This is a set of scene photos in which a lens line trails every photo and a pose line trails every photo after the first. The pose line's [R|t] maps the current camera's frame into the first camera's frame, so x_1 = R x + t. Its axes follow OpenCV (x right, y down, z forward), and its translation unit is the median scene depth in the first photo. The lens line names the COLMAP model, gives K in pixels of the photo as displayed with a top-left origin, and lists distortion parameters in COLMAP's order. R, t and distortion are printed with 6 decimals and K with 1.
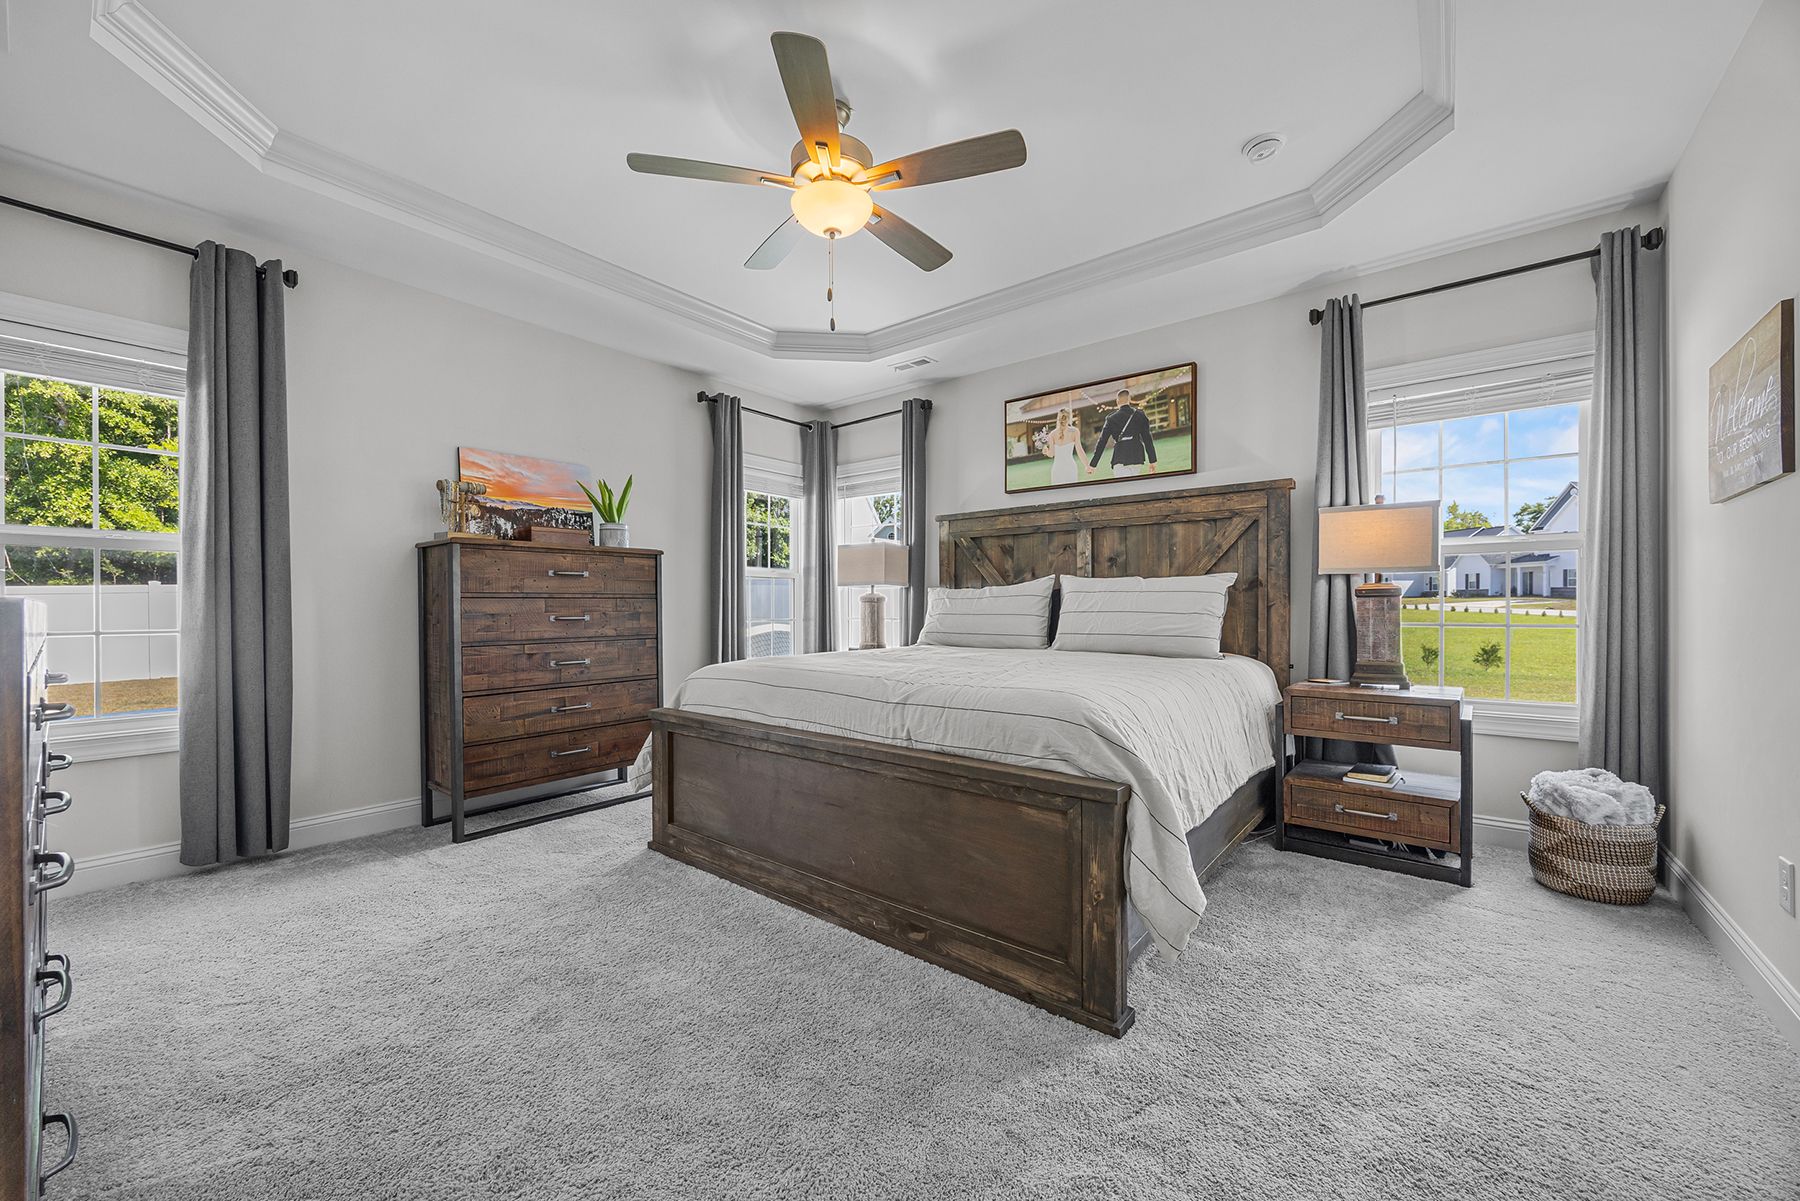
lens RADIAL K [[686.7, 0, 889.8], [0, 686.7, 604.1], [0, 0, 1]] dist [-0.000270, -0.000849]
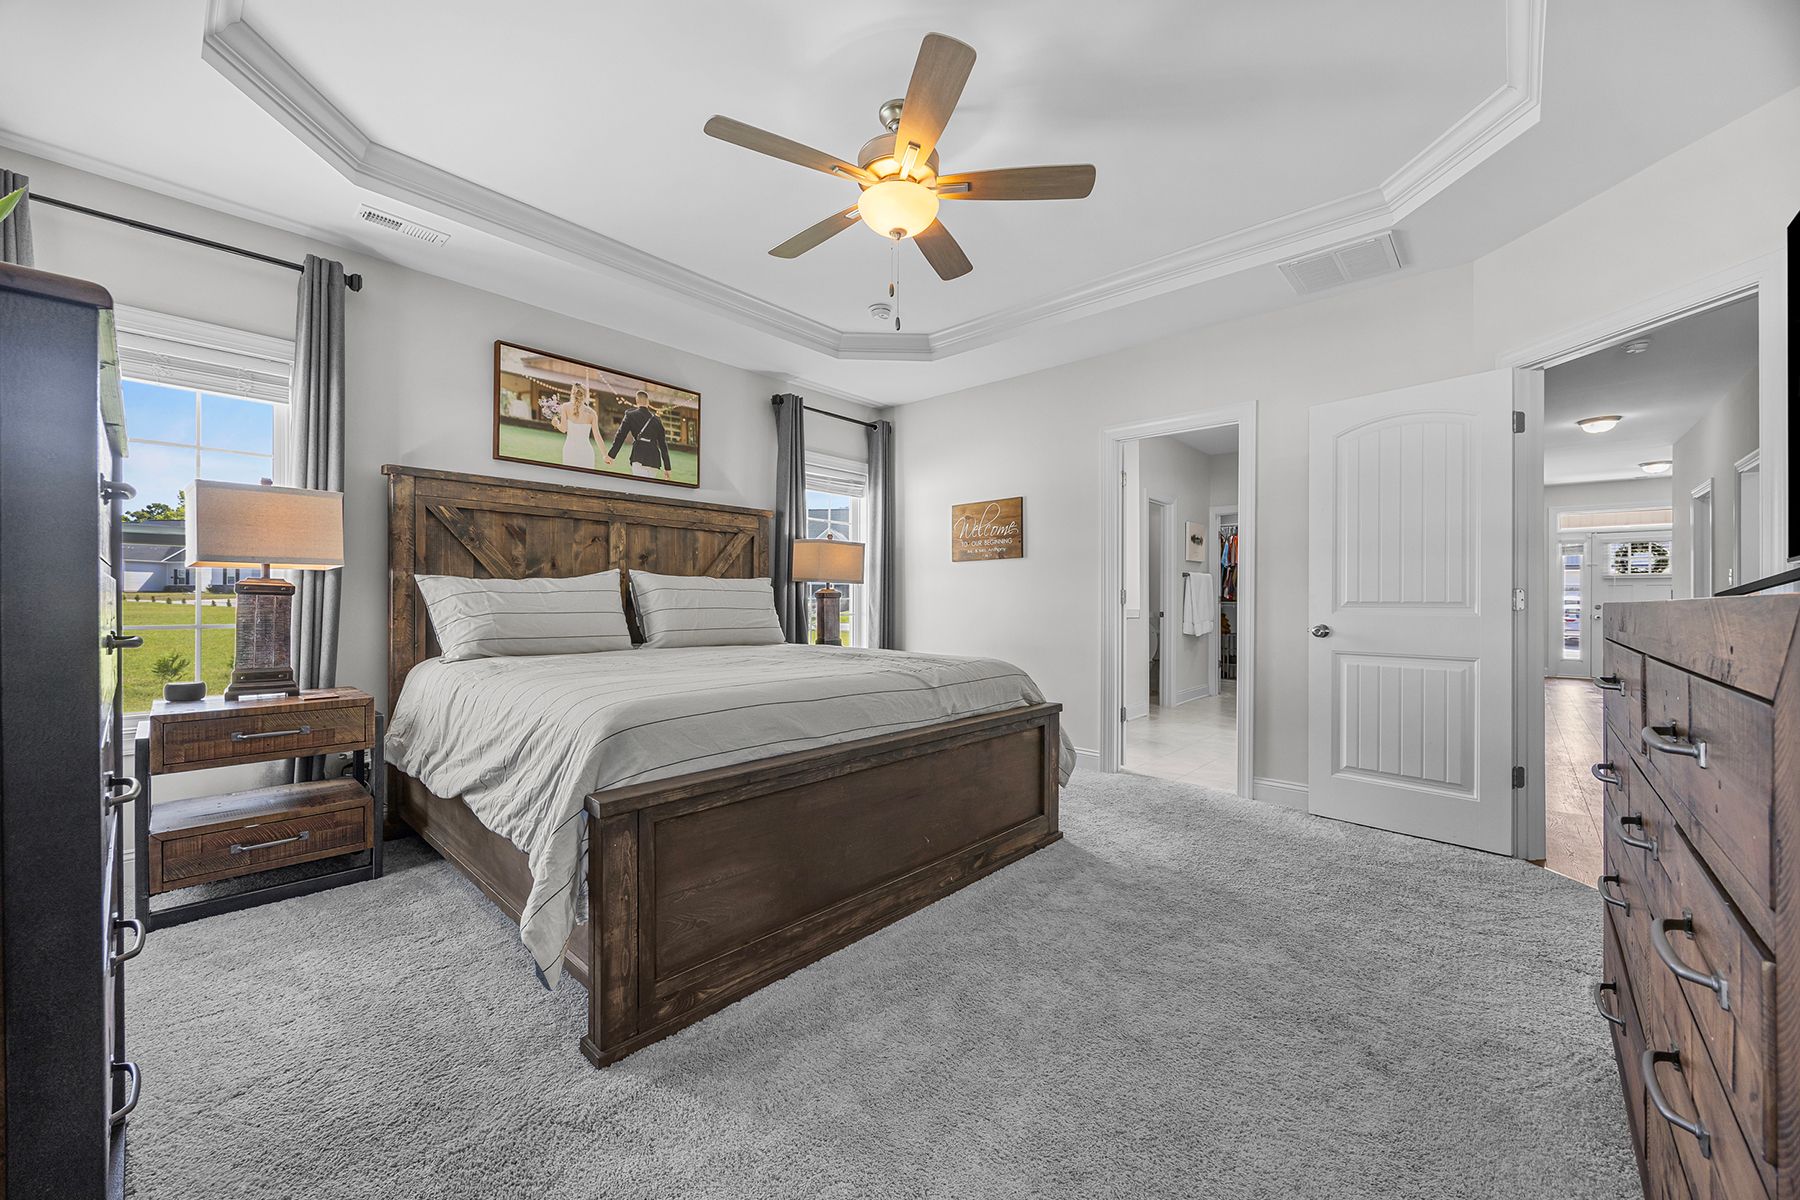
lens RADIAL K [[686.7, 0, 871.0], [0, 686.7, 605.8], [0, 0, 1]] dist [-0.000270, -0.000849]
pose [[0.072861, -0.011183, 0.997279, -0.697602], [-0.012677, 0.999846, 0.012138, -0.009211], [-0.997262, -0.013527, 0.072708, 0.614337]]
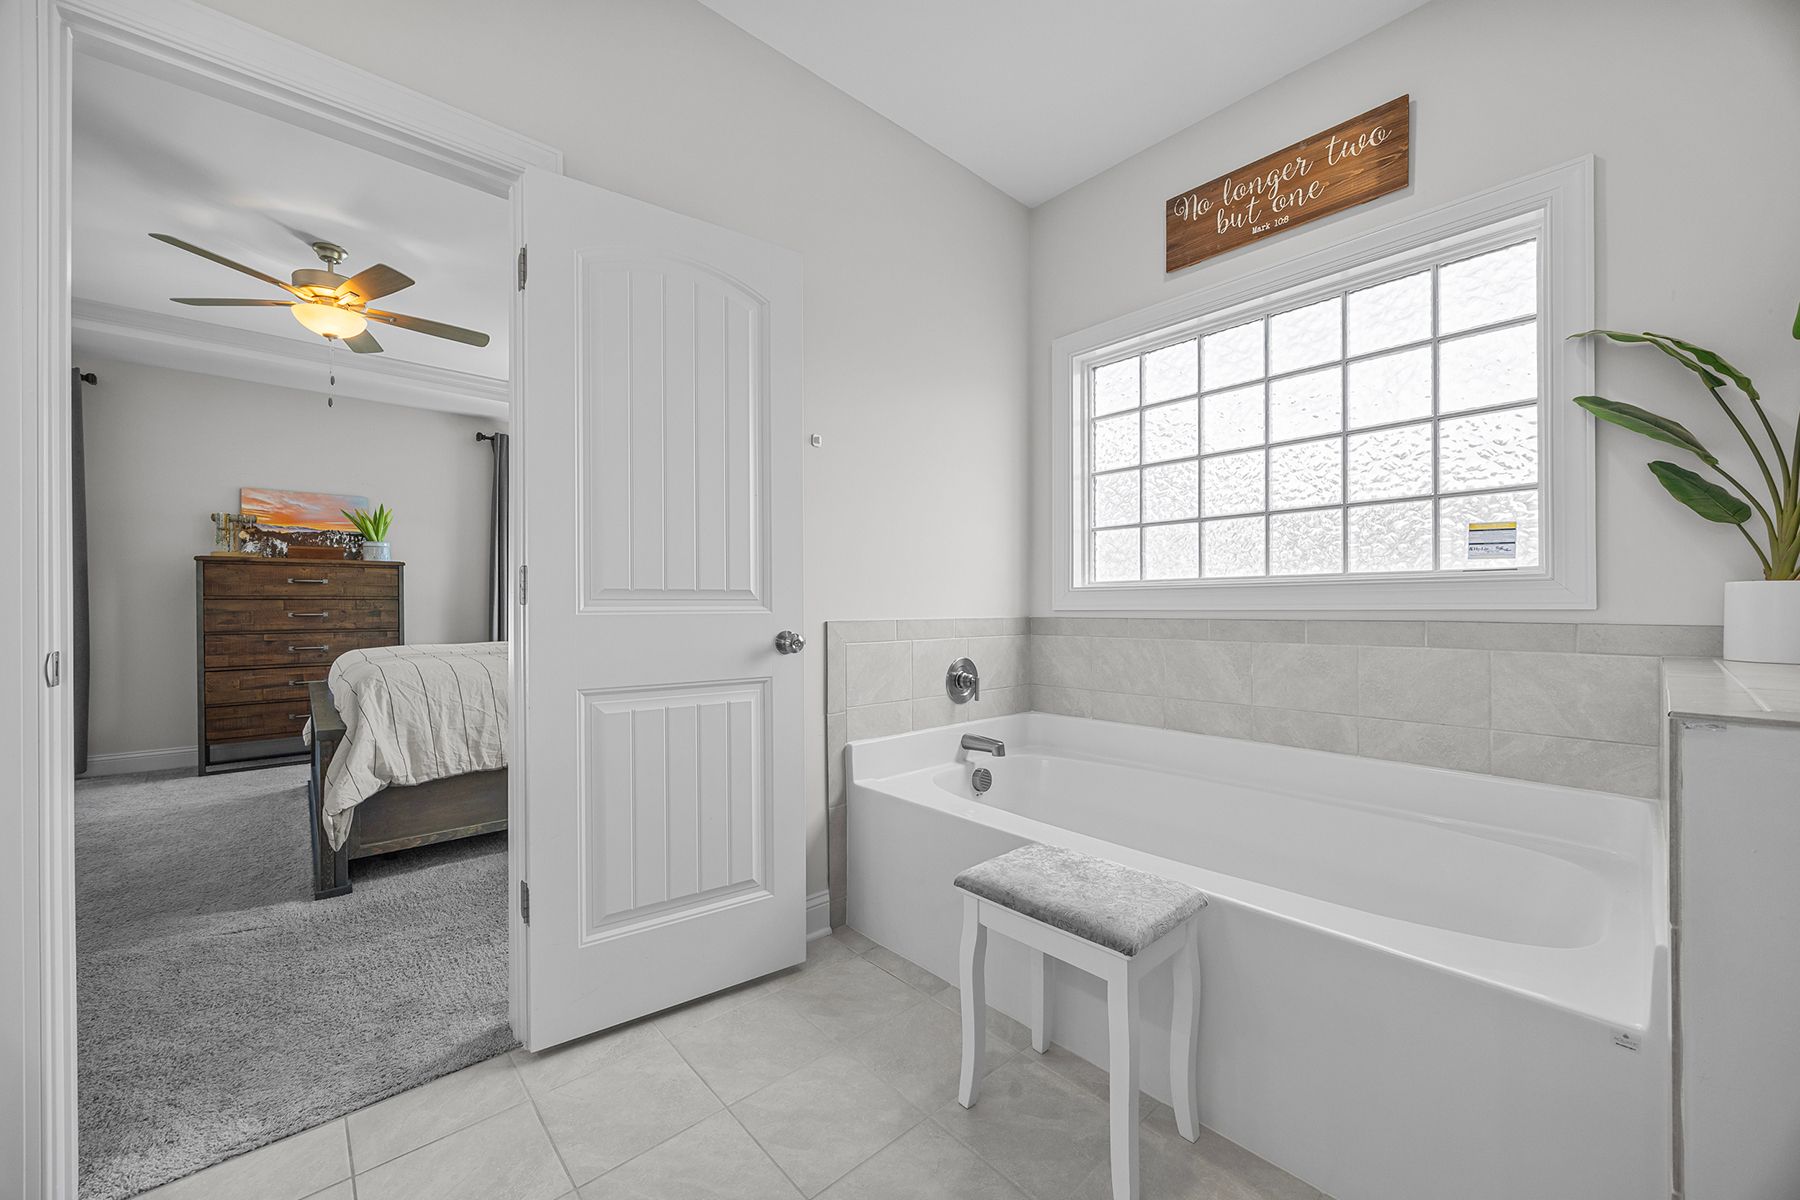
lens RADIAL K [[686.7, 0, 909.4], [0, 686.7, 600.4], [0, 0, 1]] dist [-0.000270, -0.000849]
pose [[0.986567, 0.000491, -0.163356, 0.822445], [-0.001439, 0.999983, -0.005681, -0.001257], [0.163350, 0.005840, 0.986551, -0.109219]]
